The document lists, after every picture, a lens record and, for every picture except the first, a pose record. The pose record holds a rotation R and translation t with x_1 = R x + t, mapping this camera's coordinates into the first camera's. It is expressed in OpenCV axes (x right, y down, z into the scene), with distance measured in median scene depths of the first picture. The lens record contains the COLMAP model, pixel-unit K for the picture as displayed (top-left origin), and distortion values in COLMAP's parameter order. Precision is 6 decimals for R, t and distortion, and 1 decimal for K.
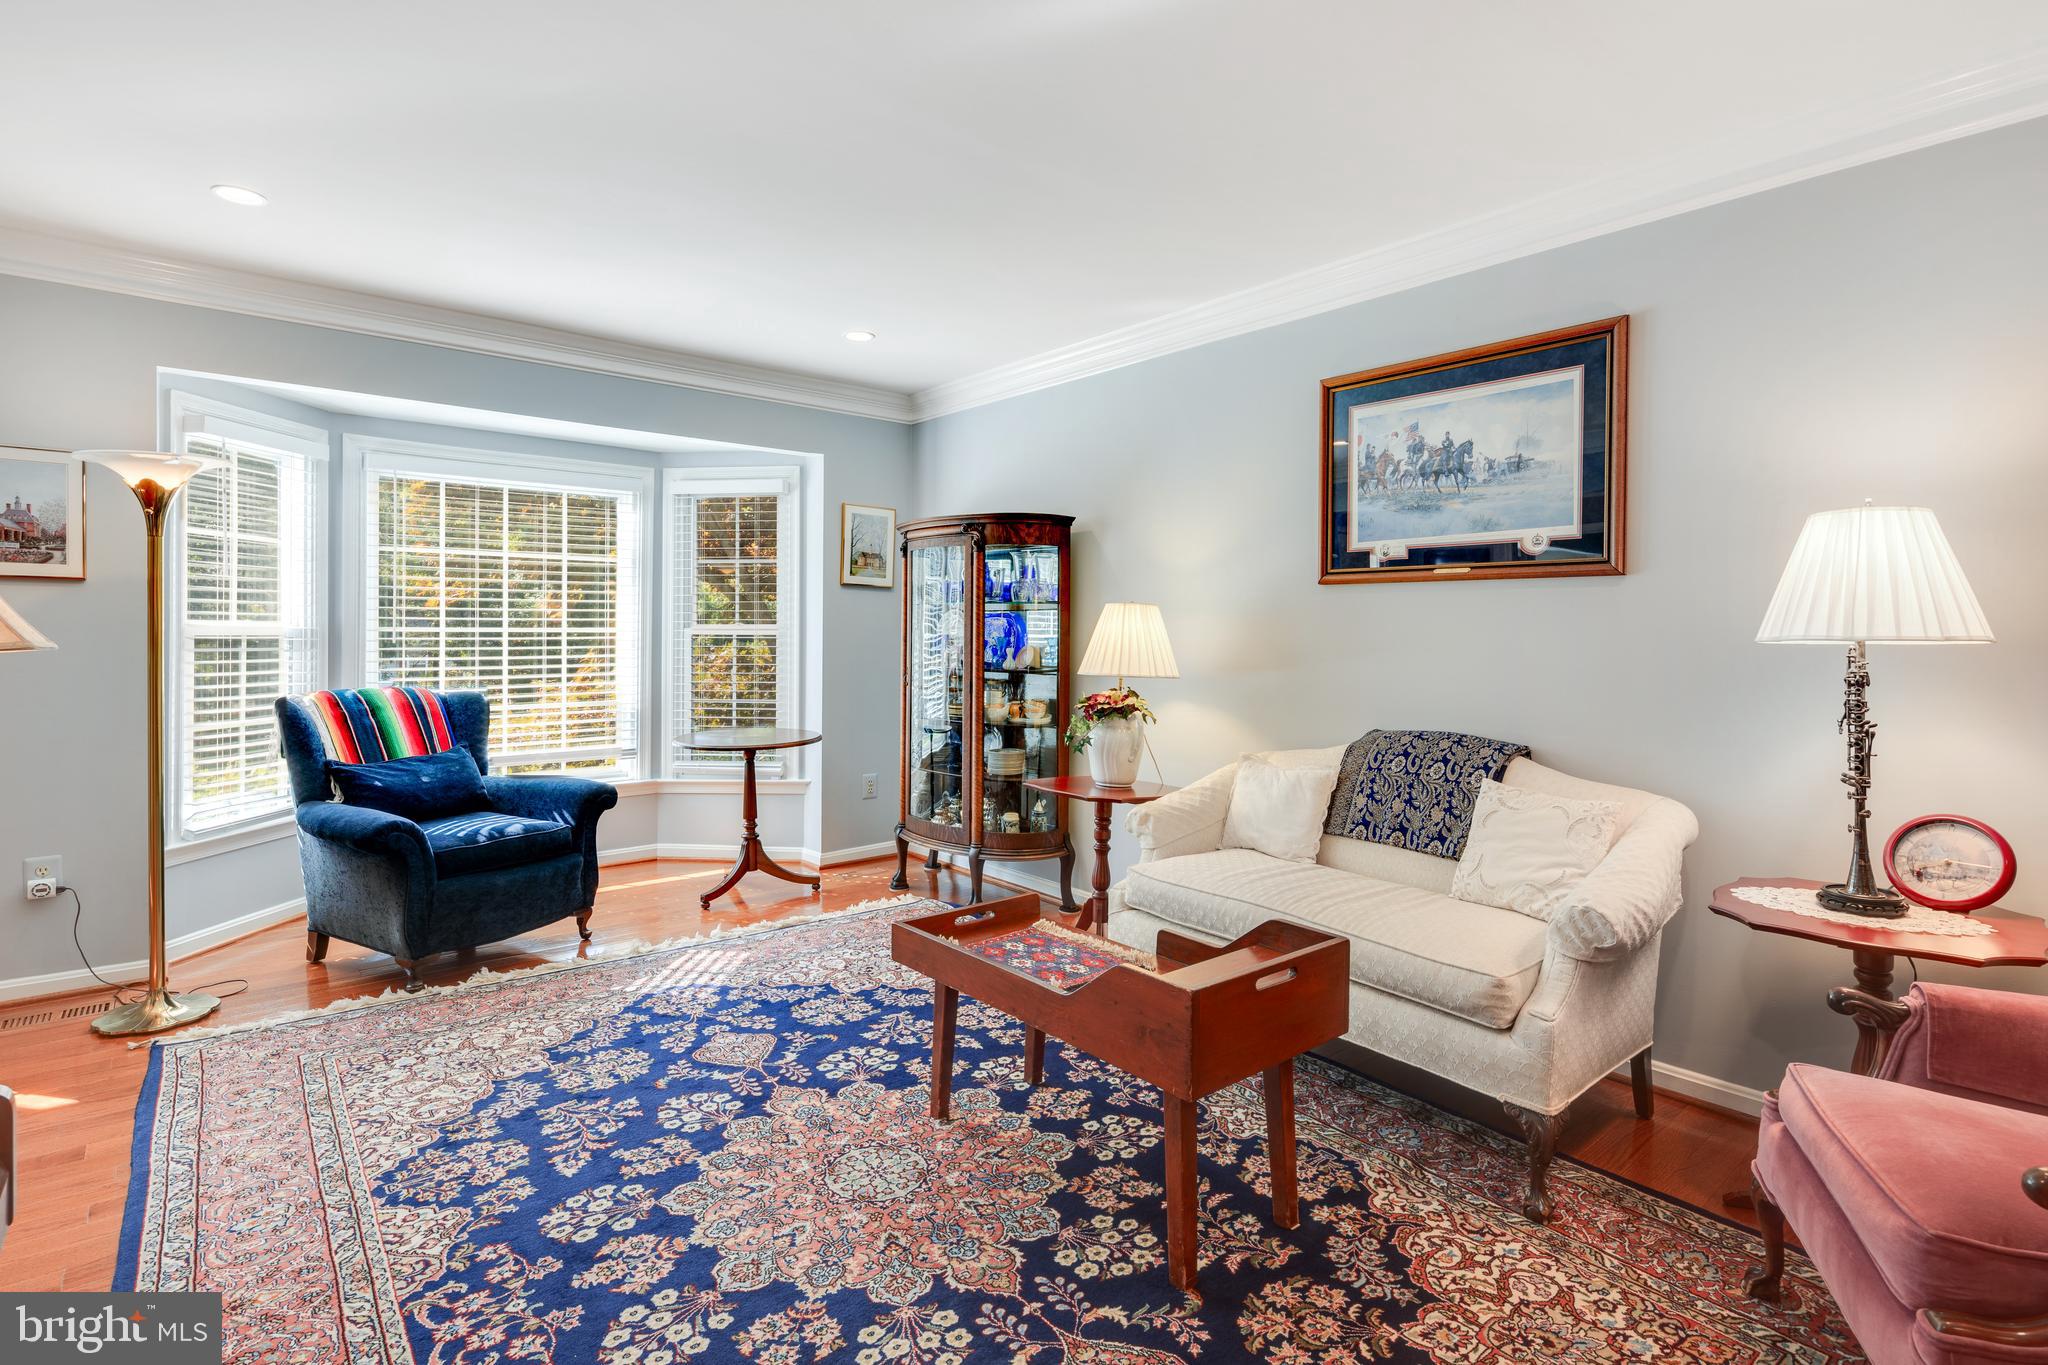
lens RADIAL K [[997.6, 0, 1053.5], [0, 997.6, 635.1], [0, 0, 1]] dist [0.008383, -0.002665]
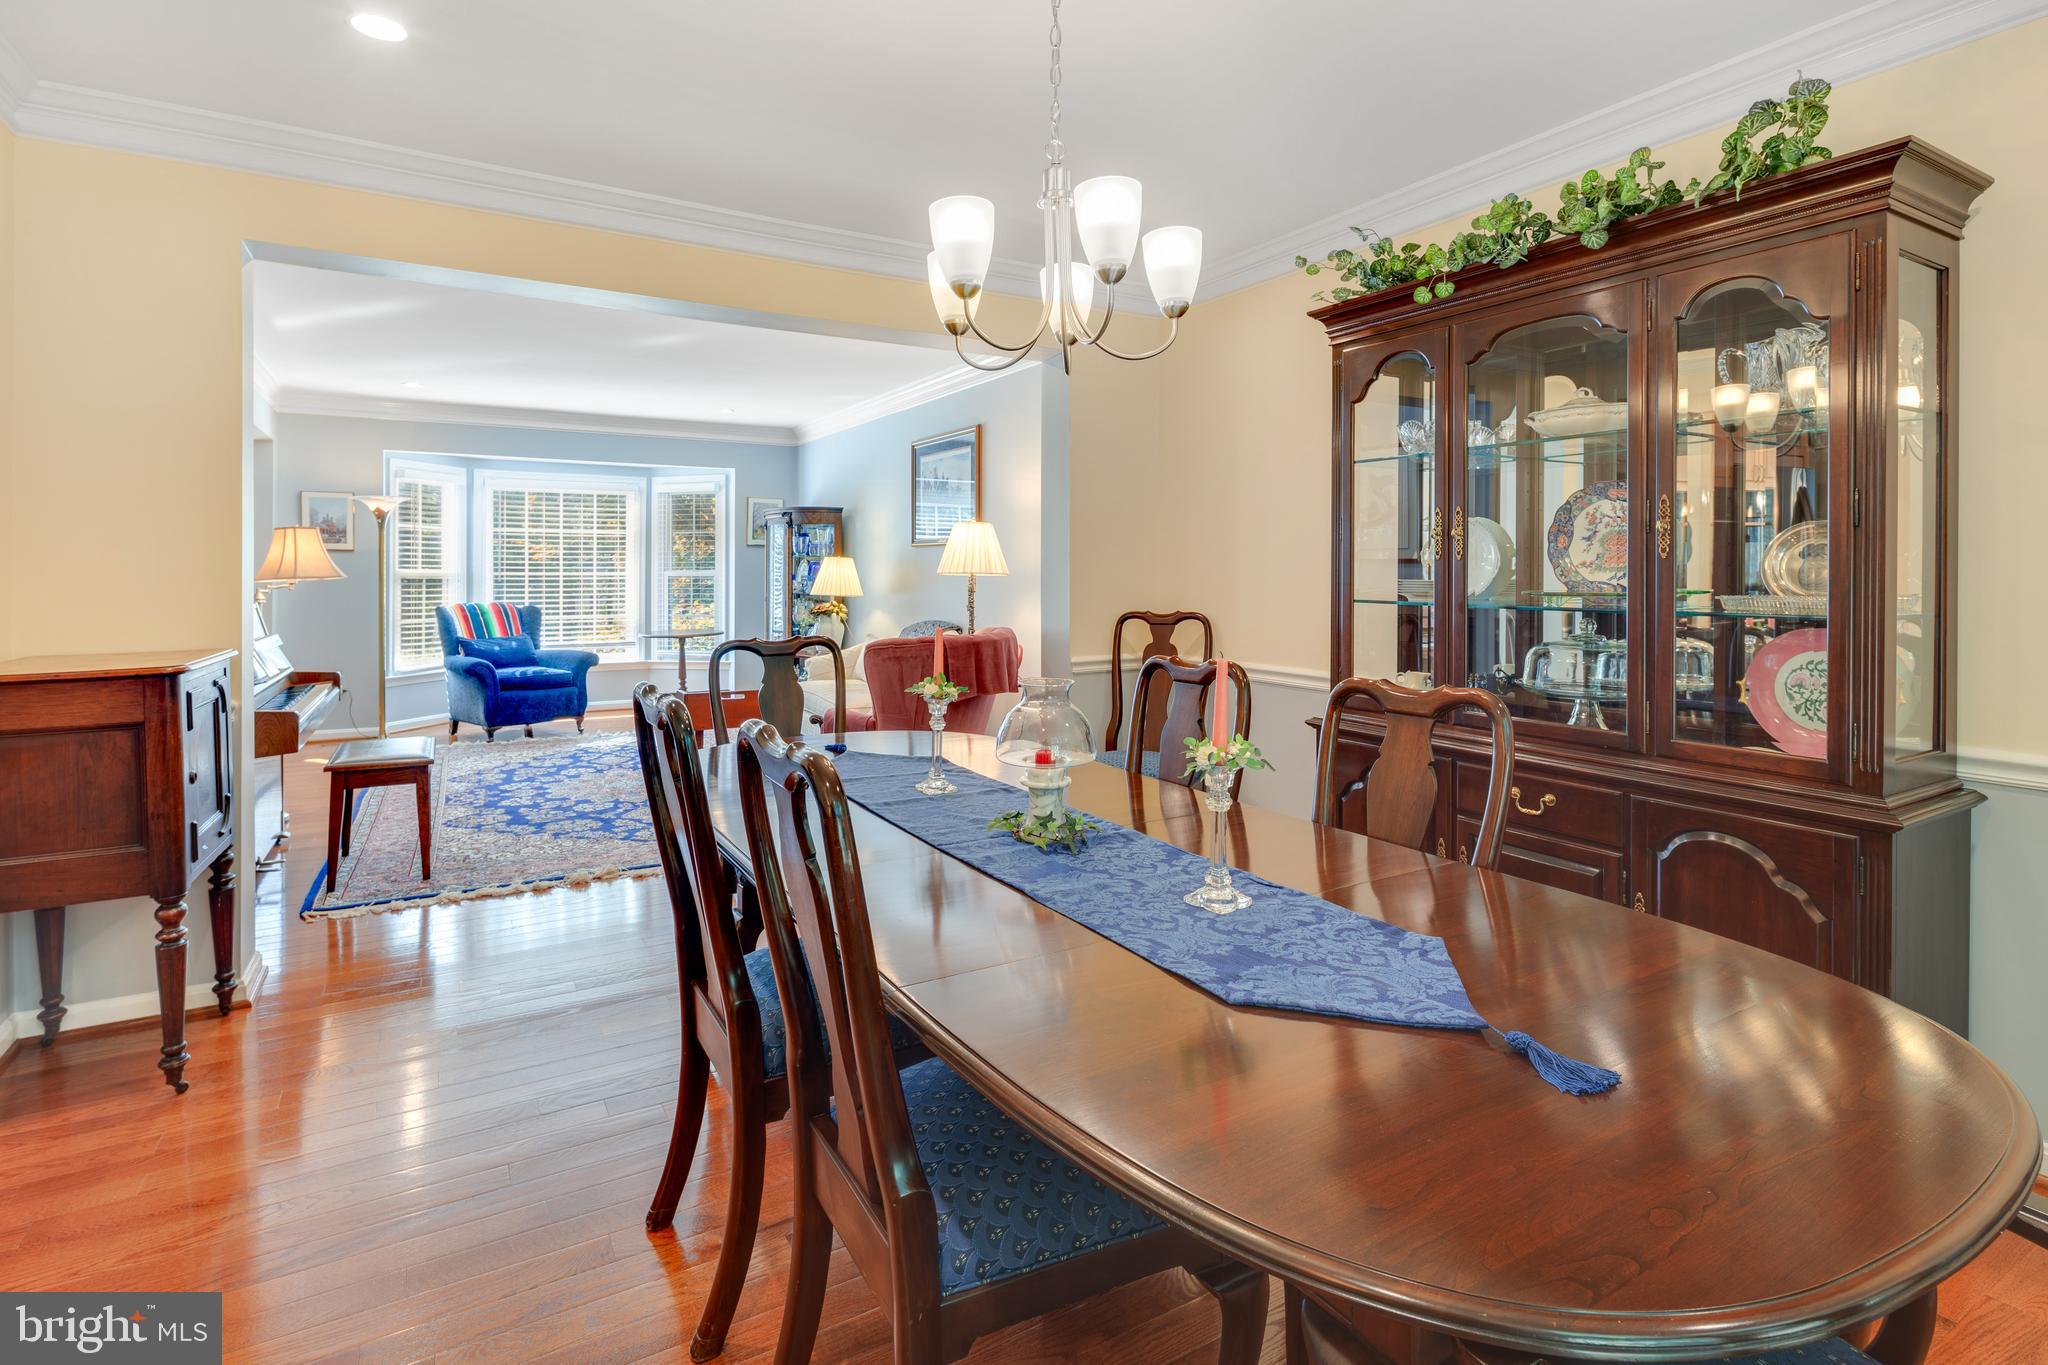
lens RADIAL K [[997.6, 0, 1055.9], [0, 997.6, 571.7], [0, 0, 1]] dist [0.008383, -0.002665]
pose [[0.988115, -0.005240, -0.153626, 0.968450], [0.004303, 0.999970, -0.006433, 0.012024], [0.153655, 0.005695, 0.988108, -1.012352]]
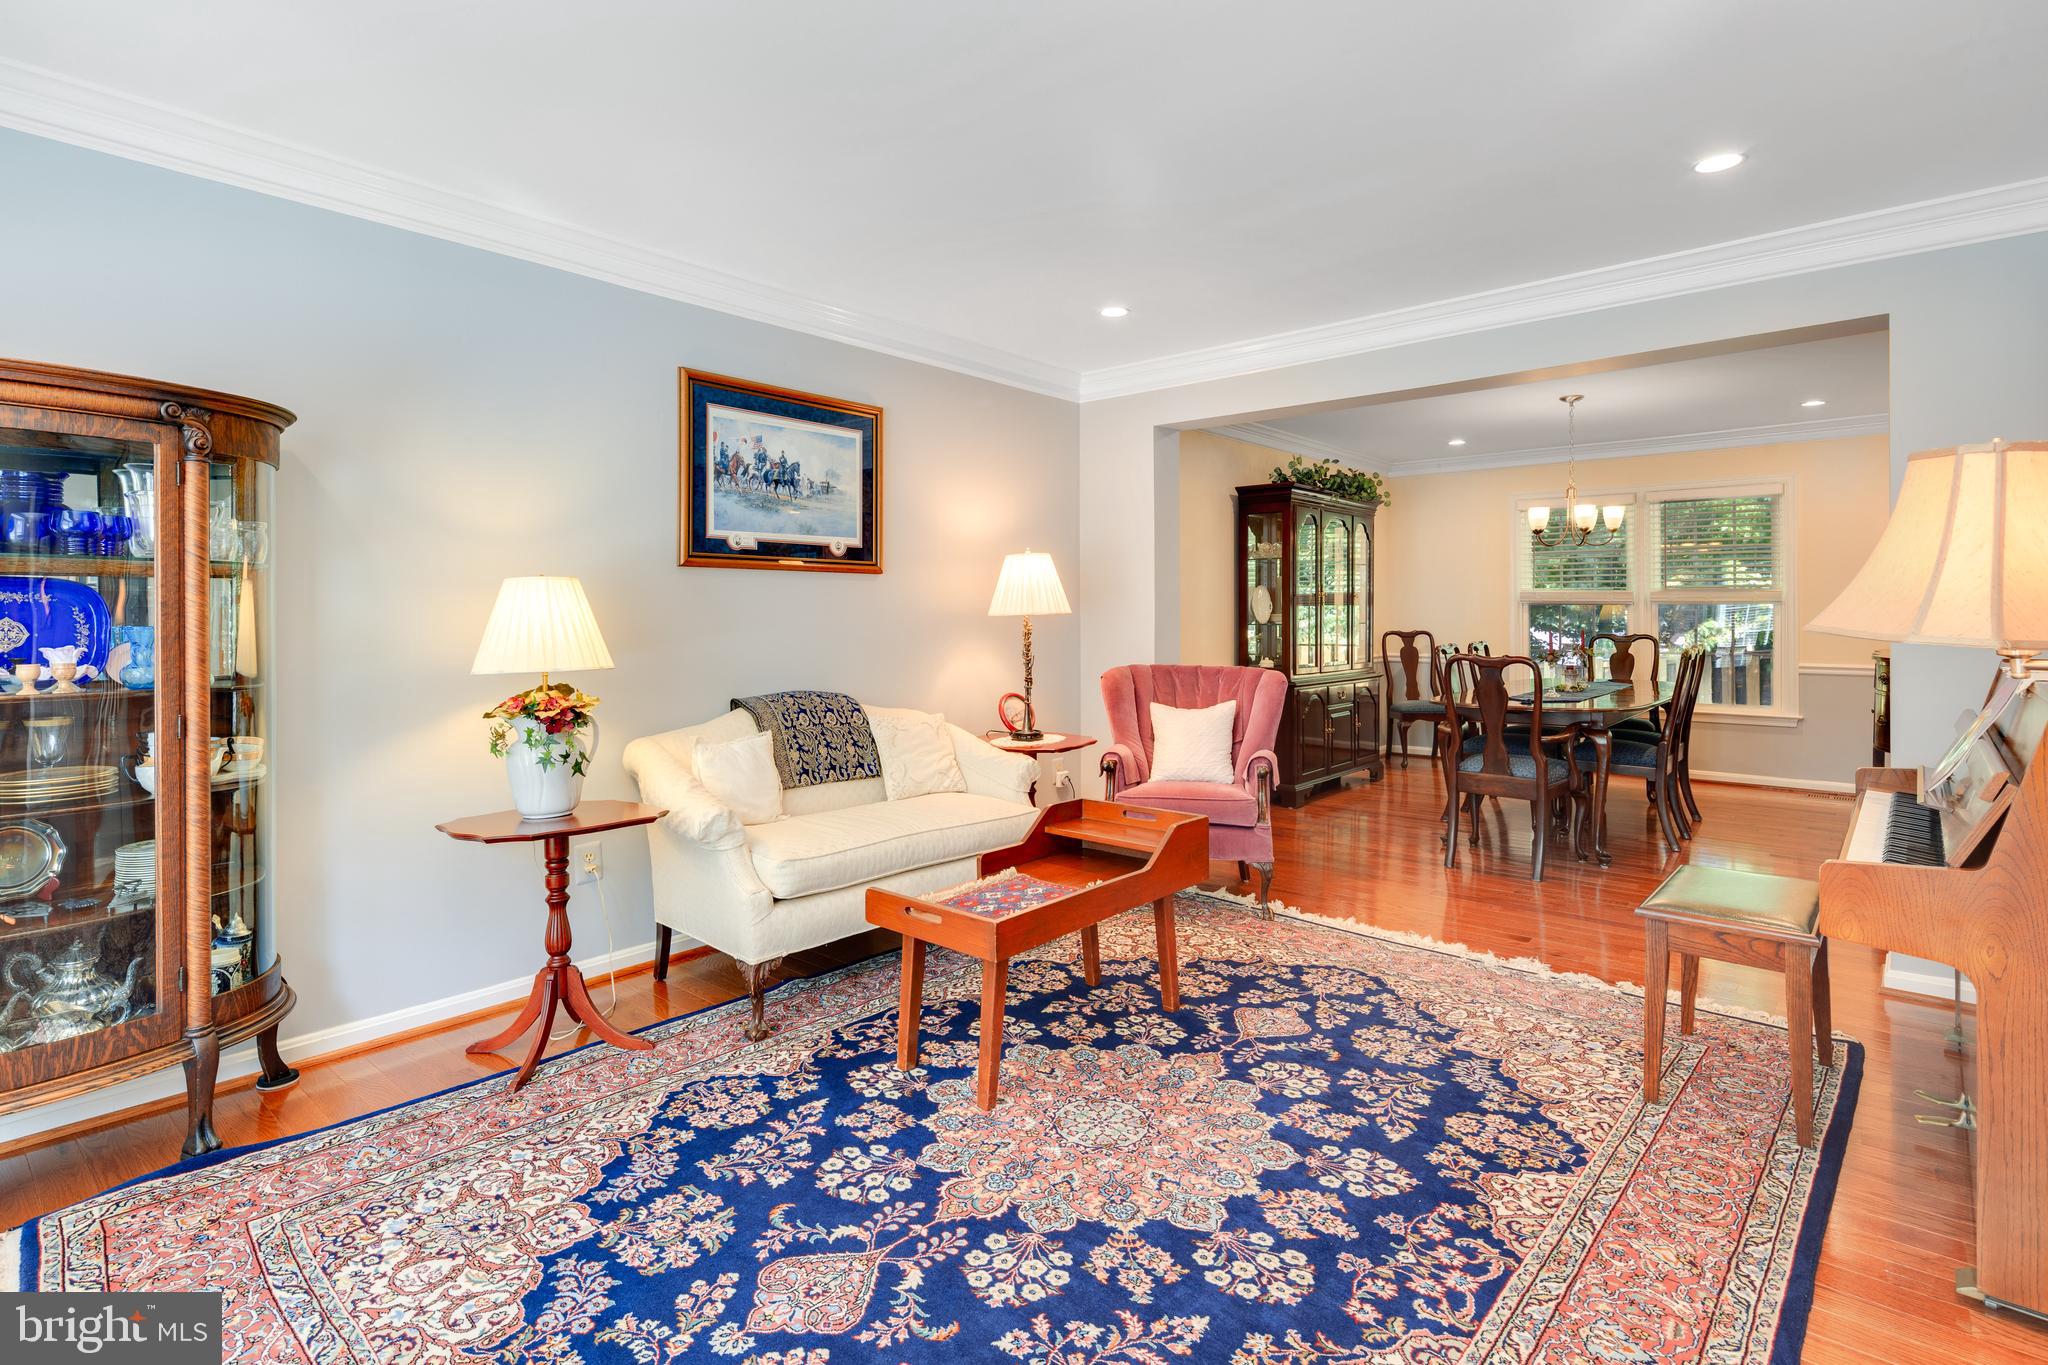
lens RADIAL K [[997.6, 0, 994.0], [0, 997.6, 618.9], [0, 0, 1]] dist [0.008383, -0.002665]
pose [[-0.121616, -0.012767, 0.992495, -0.898796], [0.008124, 0.999871, 0.013857, -0.009499], [-0.992544, 0.009749, -0.121497, 0.919111]]
